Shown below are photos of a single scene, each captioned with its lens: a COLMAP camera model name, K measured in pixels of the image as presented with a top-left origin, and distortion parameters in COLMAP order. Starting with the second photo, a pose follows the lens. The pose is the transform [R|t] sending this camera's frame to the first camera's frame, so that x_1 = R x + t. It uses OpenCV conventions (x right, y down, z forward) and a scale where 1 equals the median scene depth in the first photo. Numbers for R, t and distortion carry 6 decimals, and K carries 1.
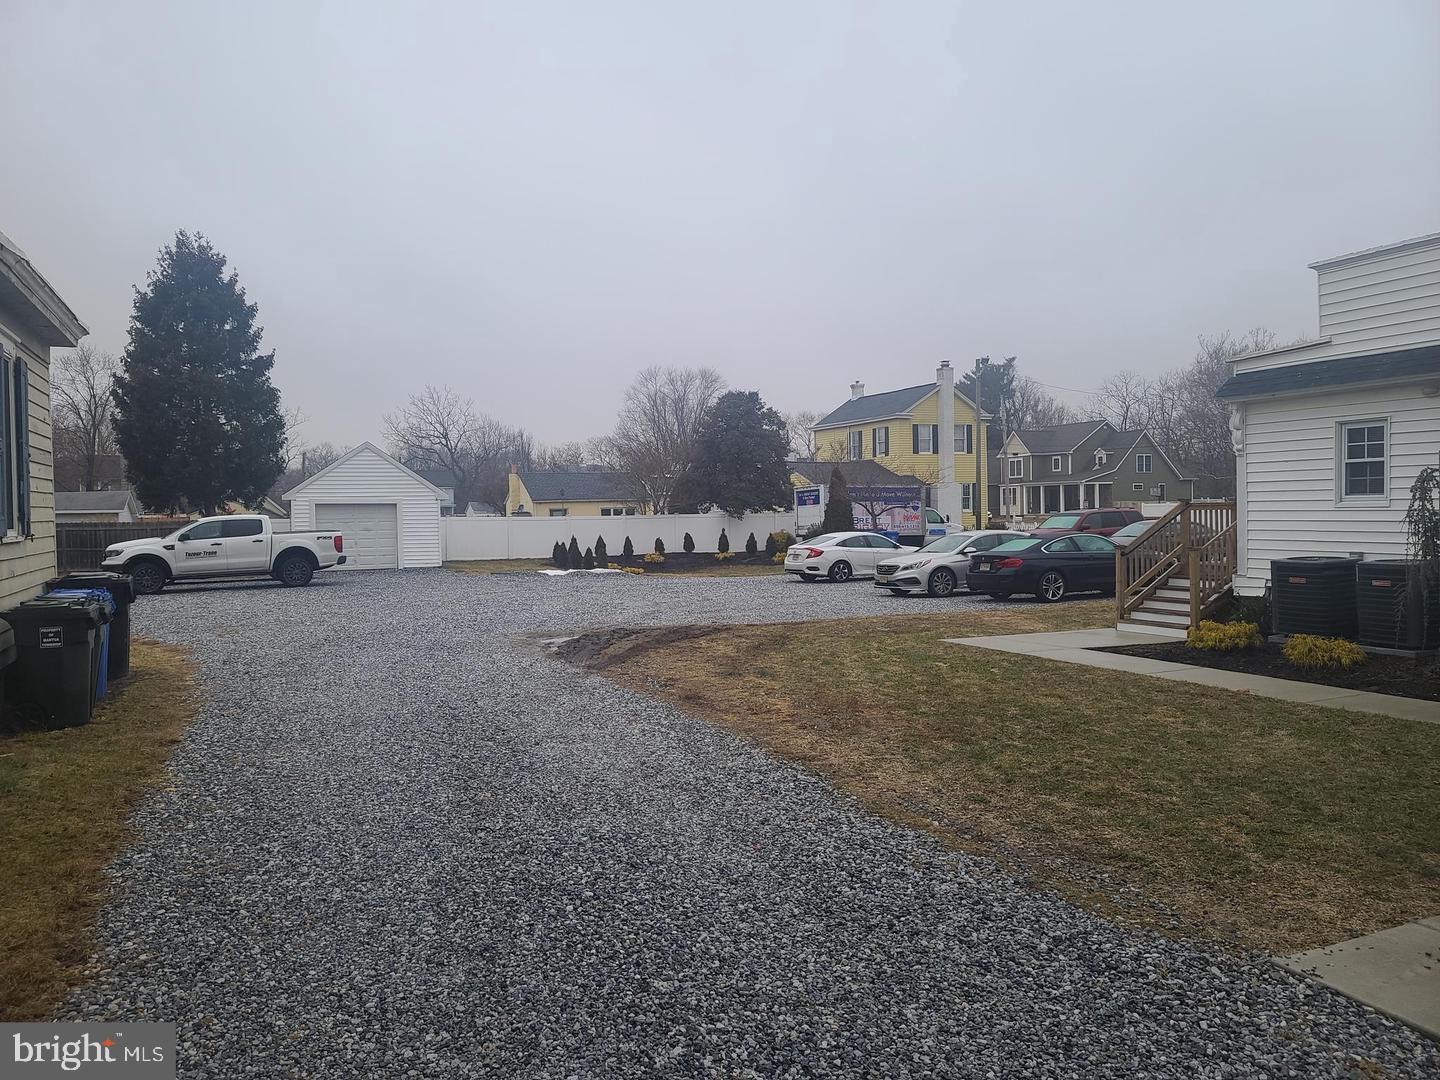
lens RADIAL K [[1038.0, 0, 720.0], [0, 1038.0, 540.0], [0, 0, 1]] dist [0.001395, 0.096113]
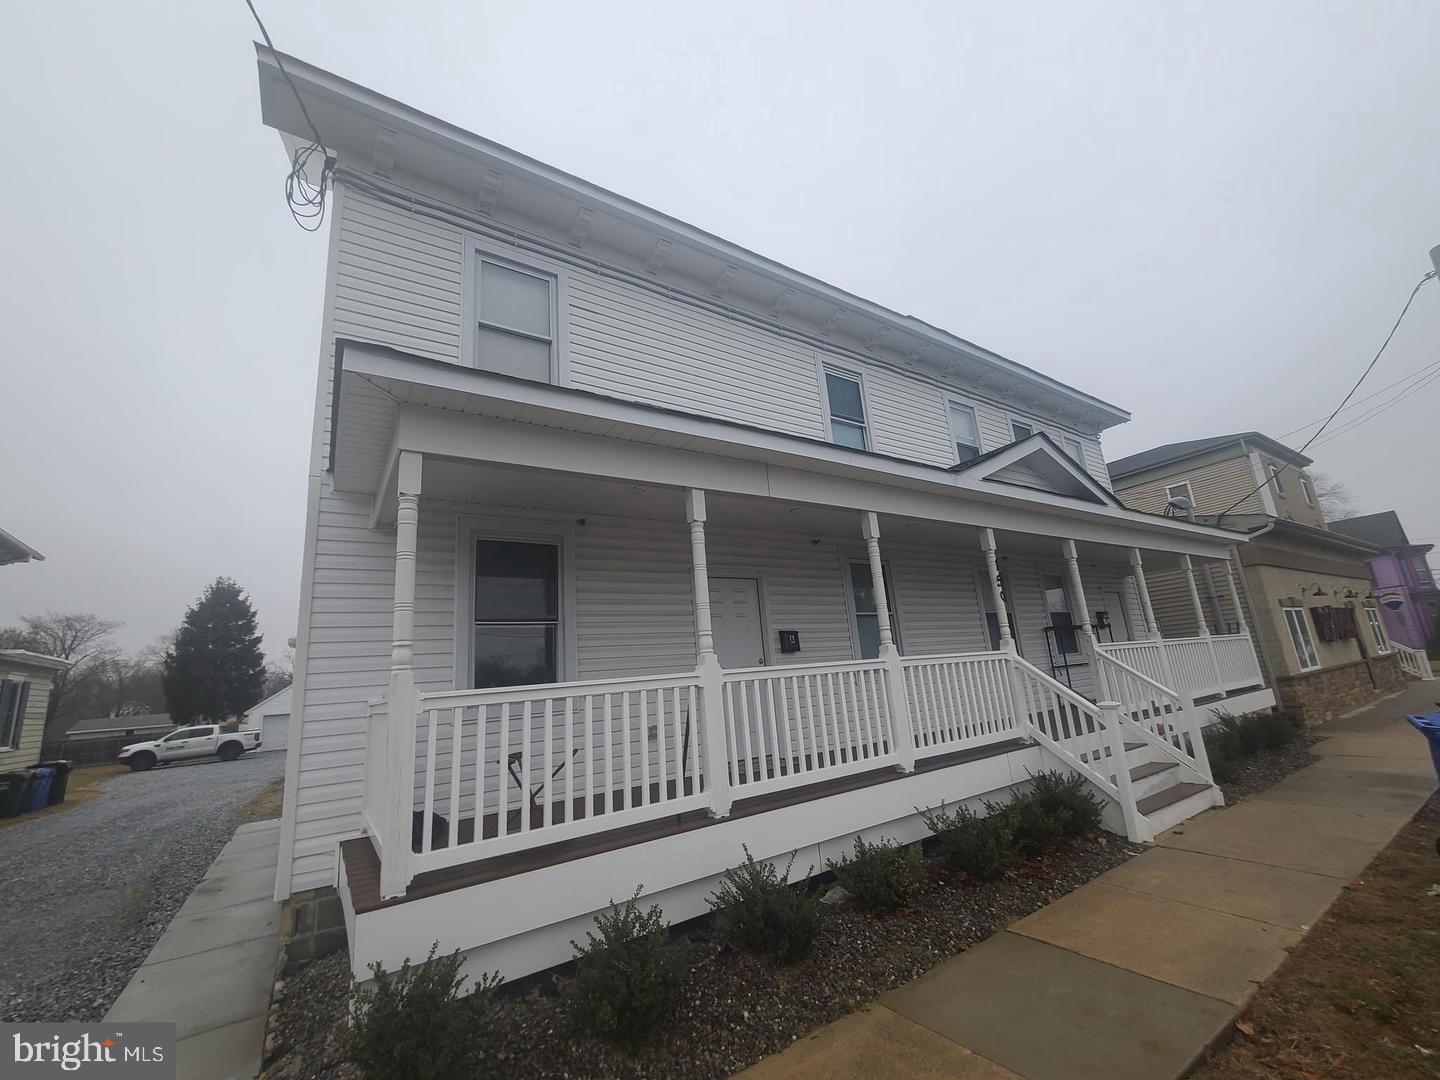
lens RADIAL K [[594.0, 0, 723.7], [0, 594.0, 544.6], [0, 0, 1]] dist [-0.000526, -0.000274]
pose [[0.984767, -0.027047, 0.171764, 0.230954], [0.071168, 0.963992, -0.256233, 0.002706], [-0.158649, 0.264554, 0.951232, -0.232238]]
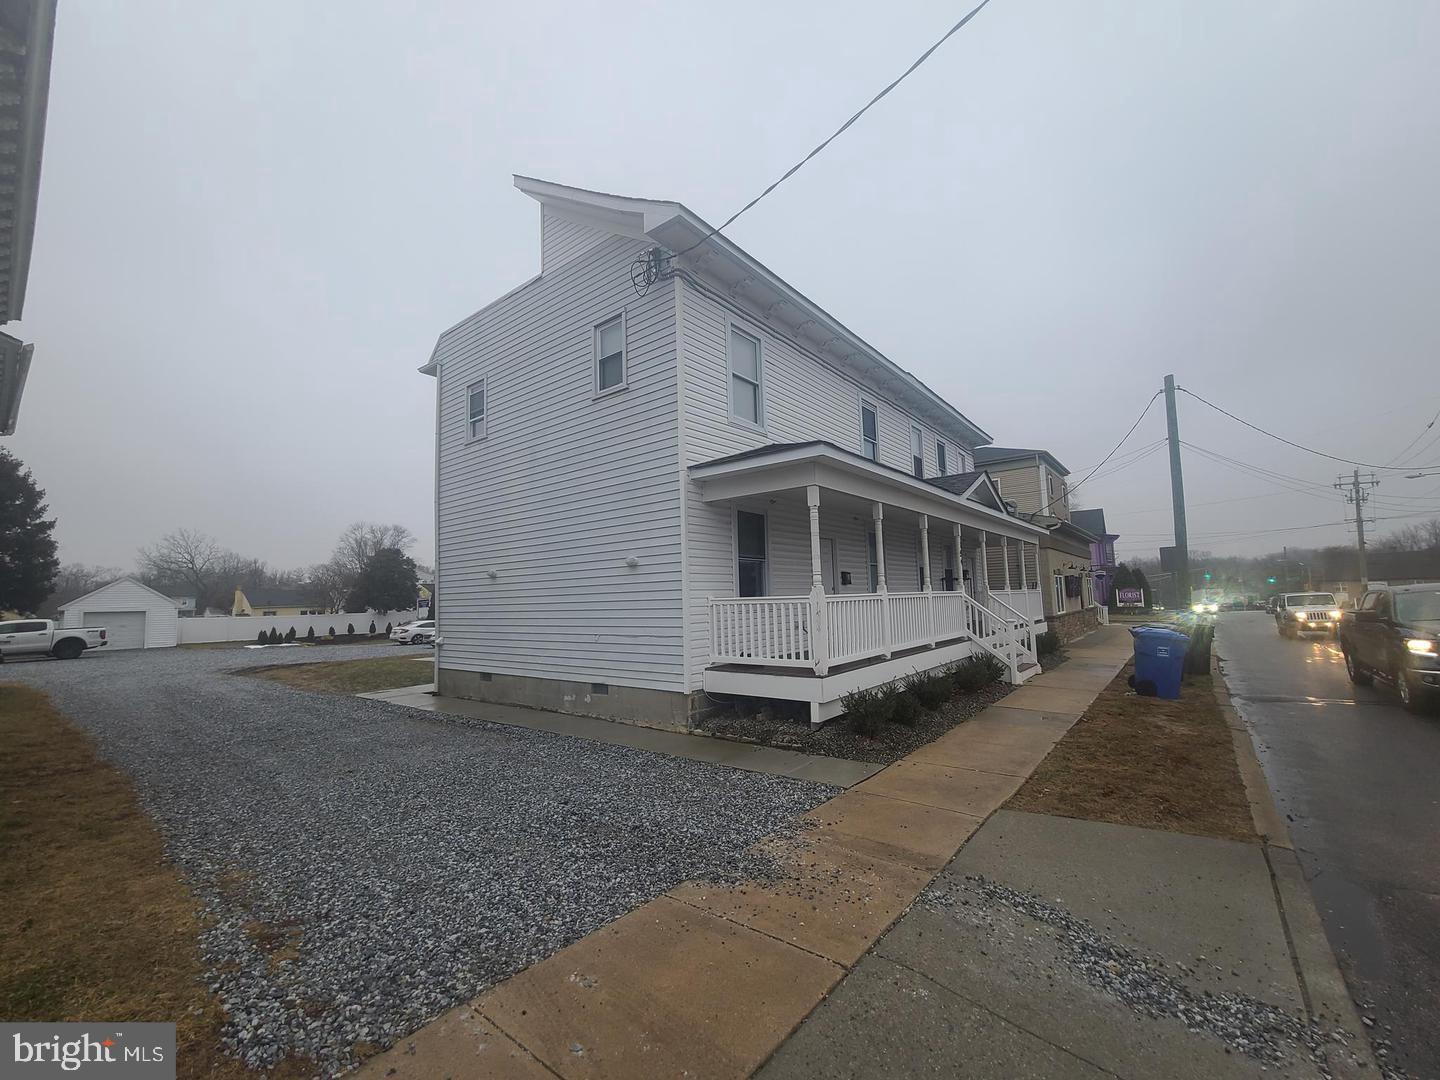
lens RADIAL K [[594.0, 0, 723.7], [0, 594.0, 544.6], [0, 0, 1]] dist [-0.000526, -0.000274]
pose [[0.891160, 0.031895, 0.452567, 0.088492], [0.027947, 0.991772, -0.124927, 0.005368], [-0.452828, 0.123978, 0.882936, -0.297464]]
